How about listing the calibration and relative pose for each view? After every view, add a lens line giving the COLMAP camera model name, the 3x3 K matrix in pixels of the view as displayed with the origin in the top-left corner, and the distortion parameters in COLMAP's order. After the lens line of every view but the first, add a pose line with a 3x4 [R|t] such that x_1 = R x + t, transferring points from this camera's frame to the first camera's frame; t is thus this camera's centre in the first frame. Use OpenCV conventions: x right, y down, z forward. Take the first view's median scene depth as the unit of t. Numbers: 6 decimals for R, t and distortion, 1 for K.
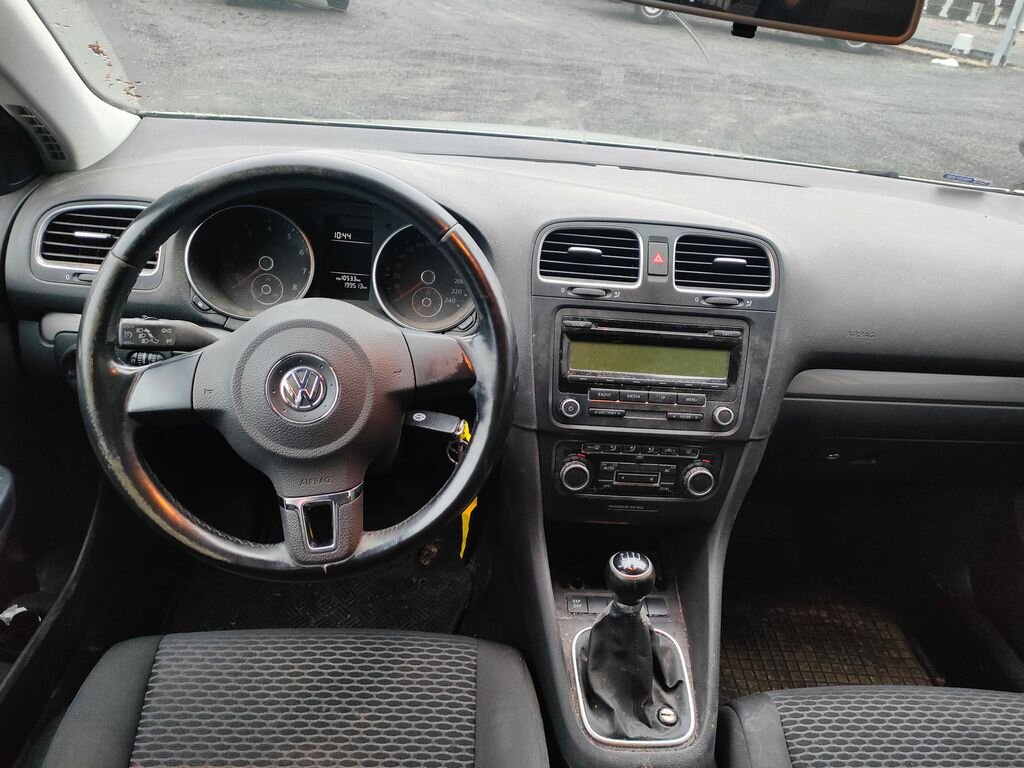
lens RADIAL K [[745.2, 0, 508.1], [0, 745.2, 383.6], [0, 0, 1]] dist [0.019595, -0.008586]
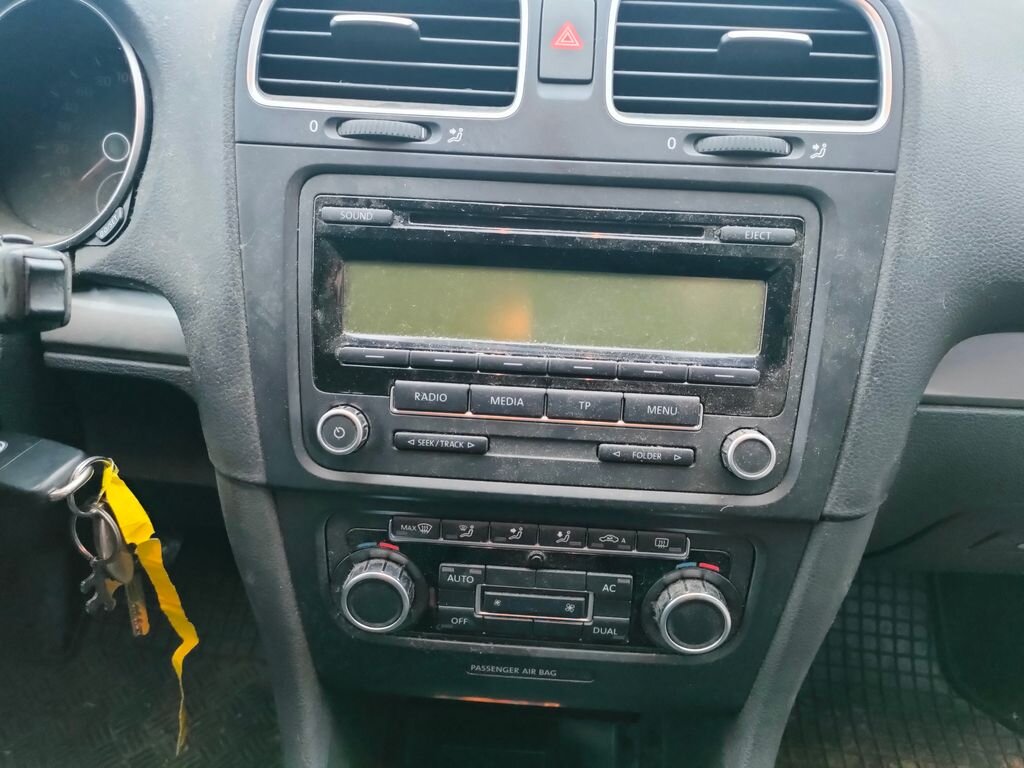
lens RADIAL K [[745.2, 0, 516.9], [0, 745.2, 384.6], [0, 0, 1]] dist [0.019595, -0.008586]
pose [[0.990595, -0.000597, -0.136823, 0.224427], [-0.000411, 0.999973, -0.007345, 0.010989], [0.136824, 0.007332, 0.990568, 0.611523]]
